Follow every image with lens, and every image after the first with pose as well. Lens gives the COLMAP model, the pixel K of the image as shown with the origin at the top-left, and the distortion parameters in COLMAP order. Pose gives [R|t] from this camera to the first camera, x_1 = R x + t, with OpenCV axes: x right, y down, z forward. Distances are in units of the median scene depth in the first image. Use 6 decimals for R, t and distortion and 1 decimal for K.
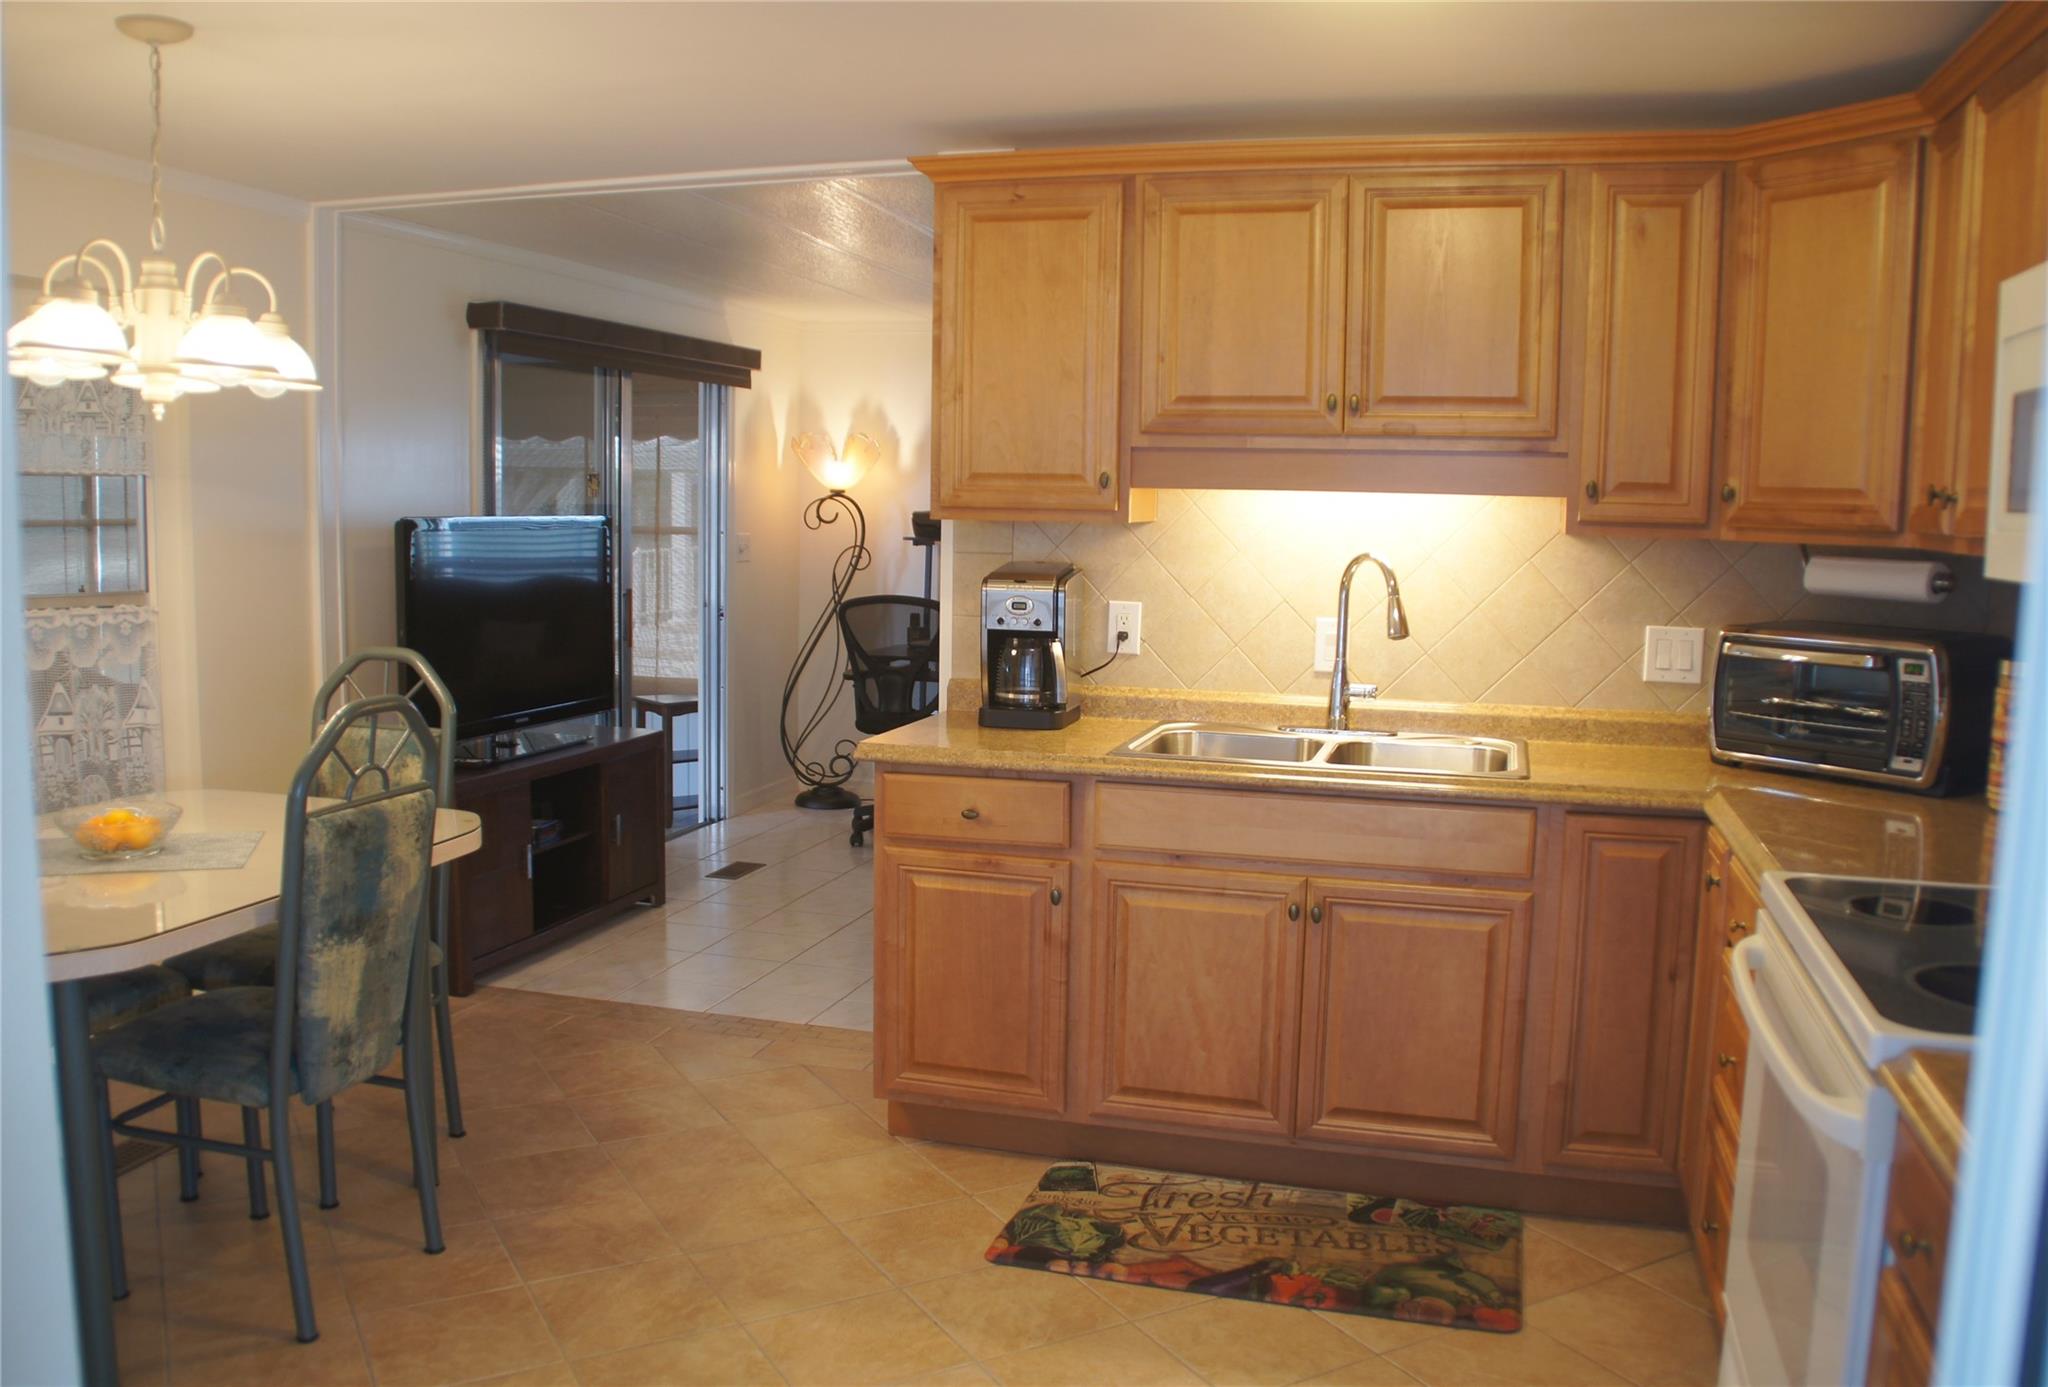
lens RADIAL K [[1672.7, 0, 1024.0], [0, 1672.7, 693.5], [0, 0, 1]] dist [-0.158809, 0.148618]
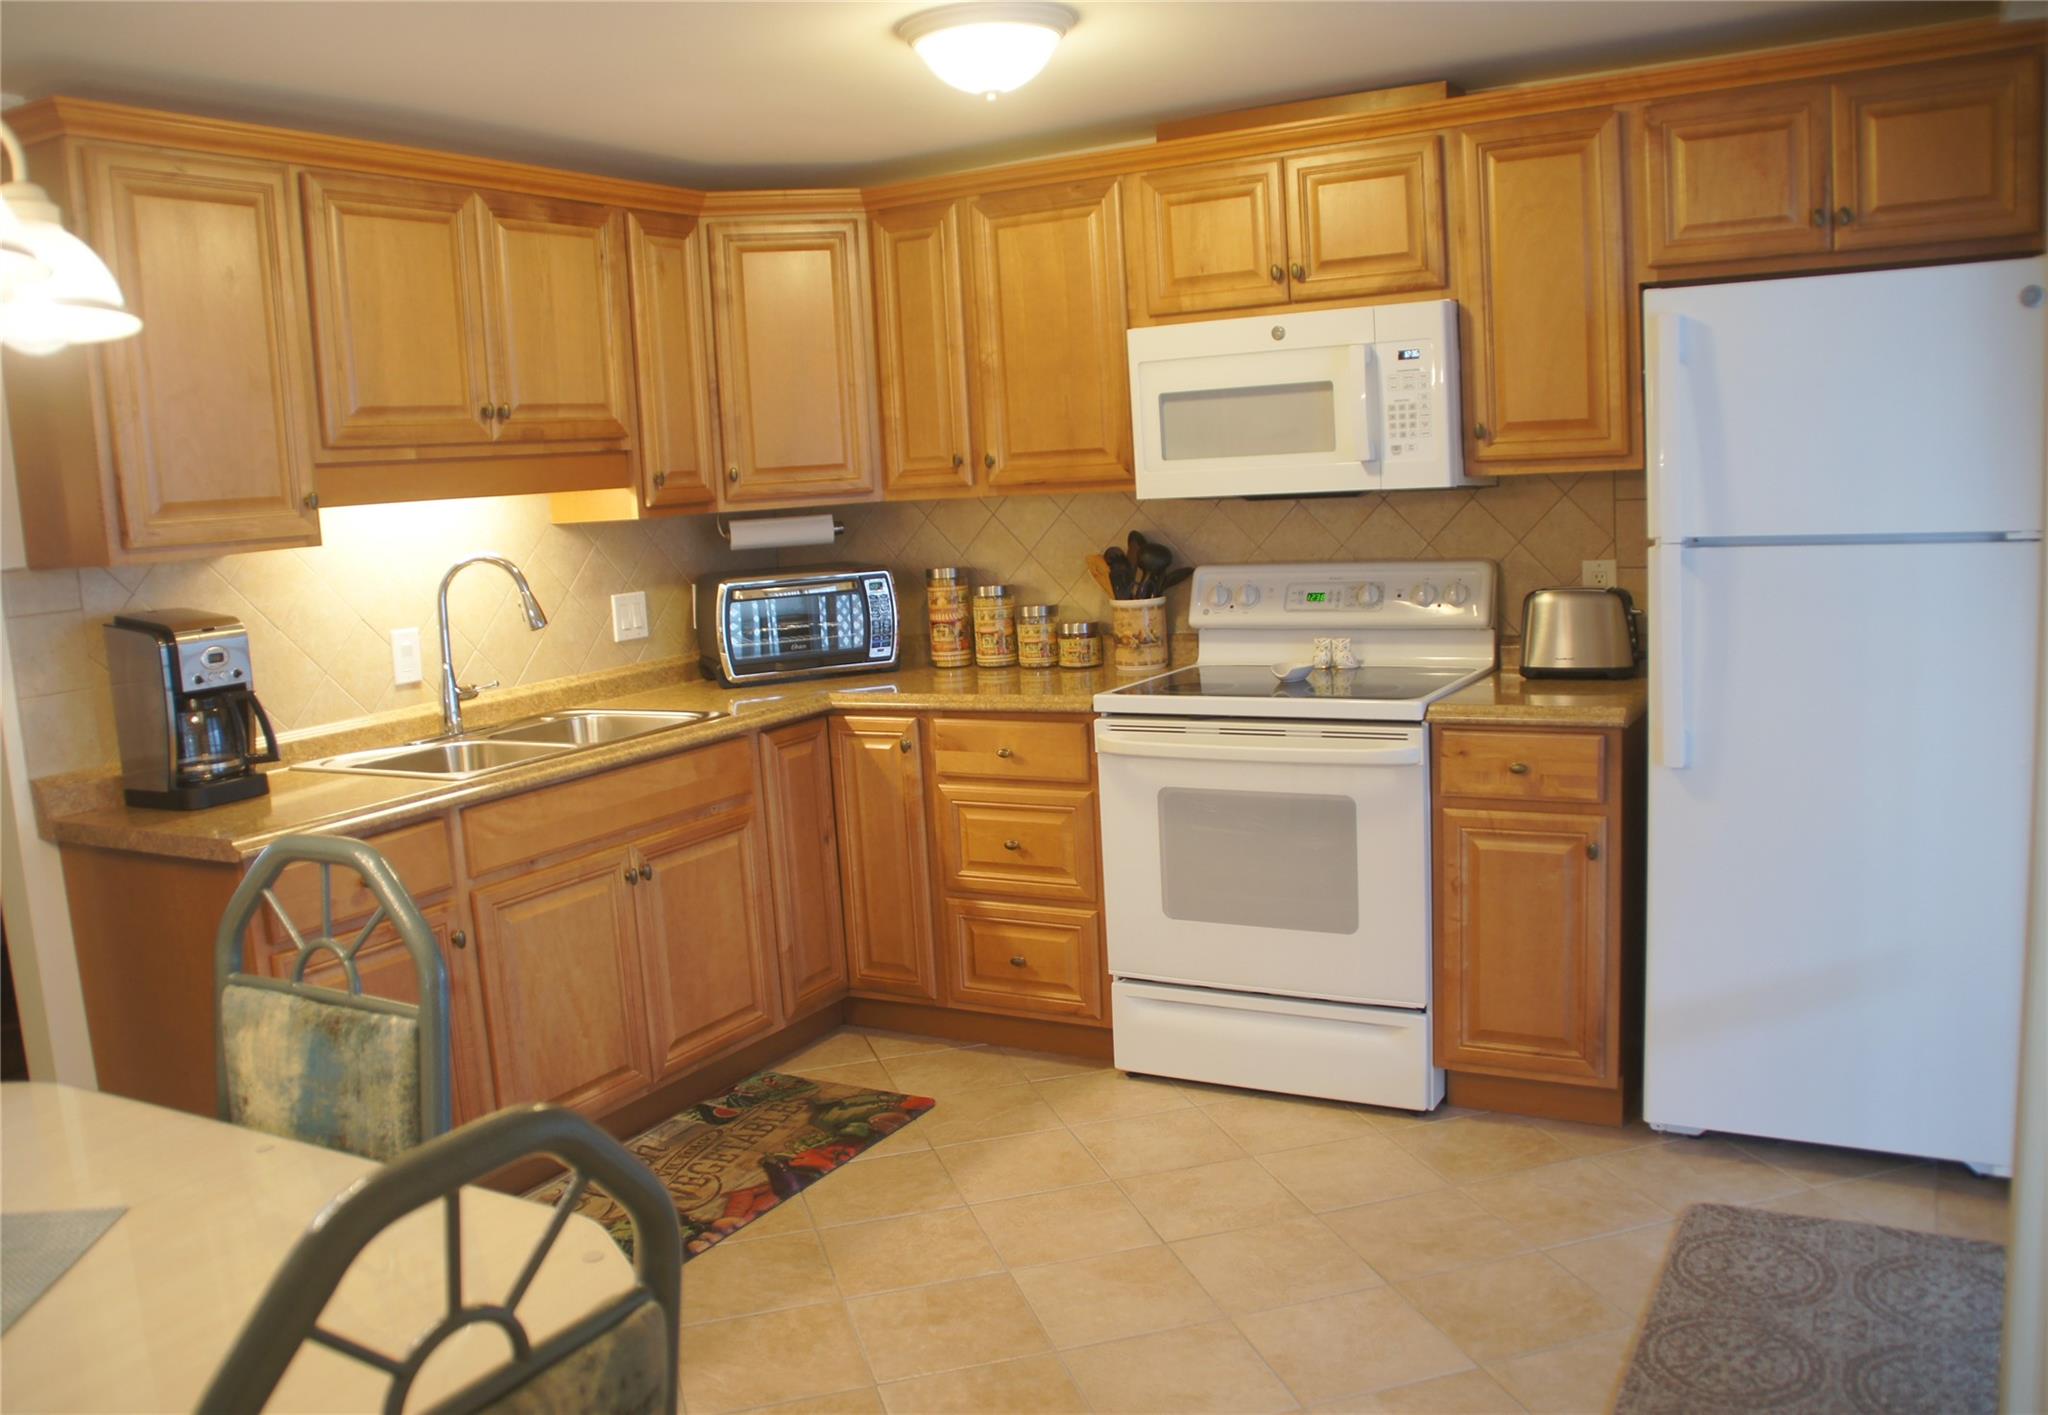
lens RADIAL K [[1706.7, 0, 1001.3], [0, 1706.7, 713.4], [0, 0, 1]] dist [-0.157756, 0.110515]
pose [[0.241084, -0.167542, 0.955933, -0.806365], [0.176389, 0.976145, 0.126599, -0.069185], [-0.954340, 0.138095, 0.264886, 0.457187]]
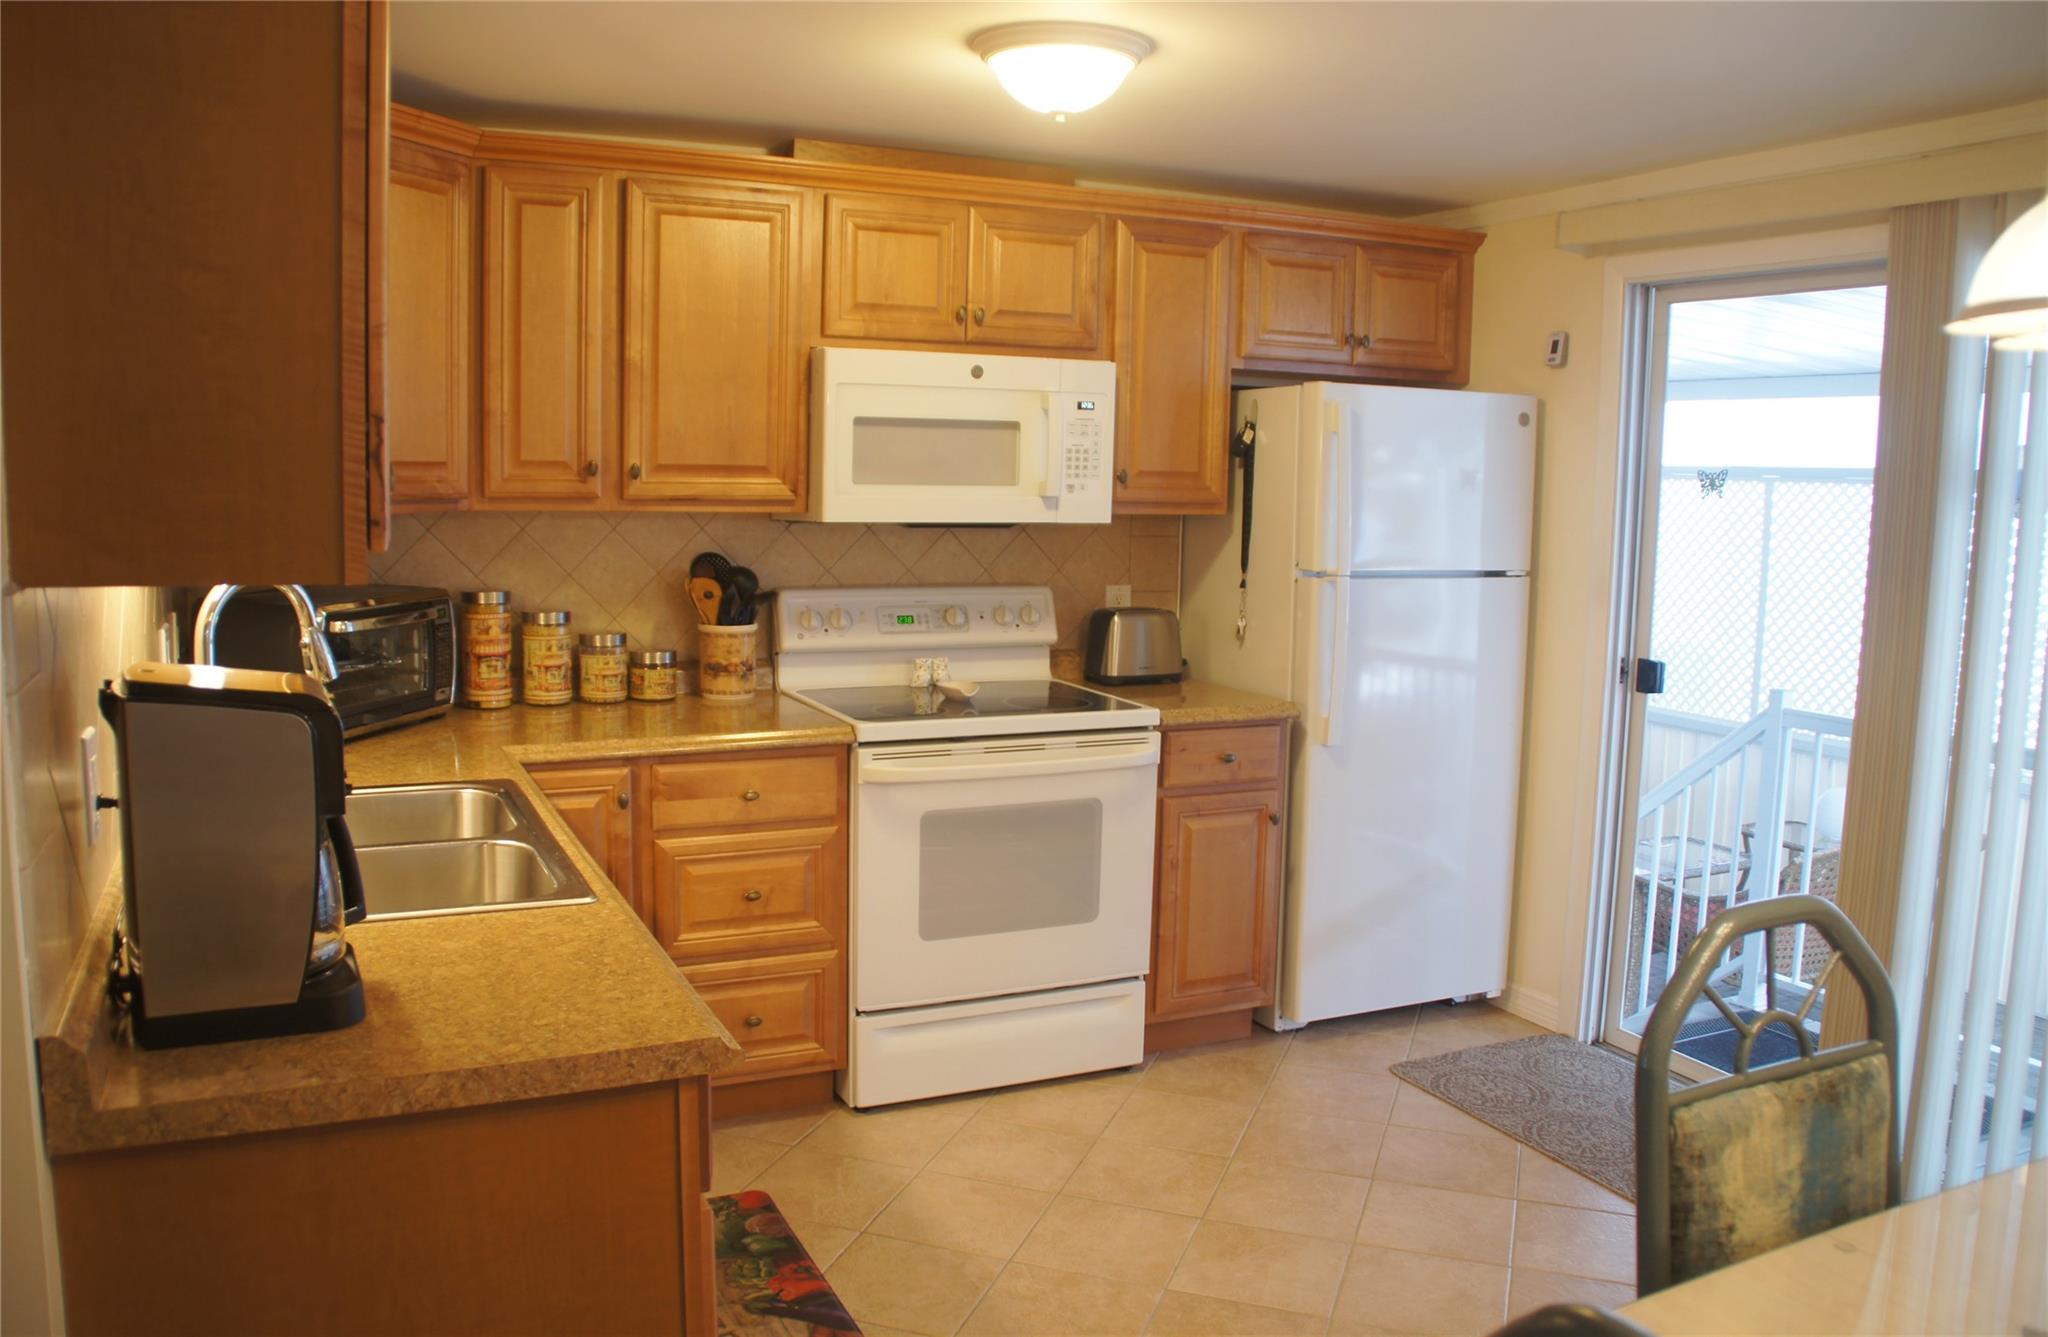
lens RADIAL K [[1598.3, 0, 1024.0], [0, 1598.3, 668.5], [0, 0, 1]] dist [-0.148320, 0.056698]
pose [[-0.669883, -0.126786, 0.731562, -0.514248], [0.054264, 0.974317, 0.218547, -0.181843], [-0.740481, 0.186098, -0.645798, 1.289577]]
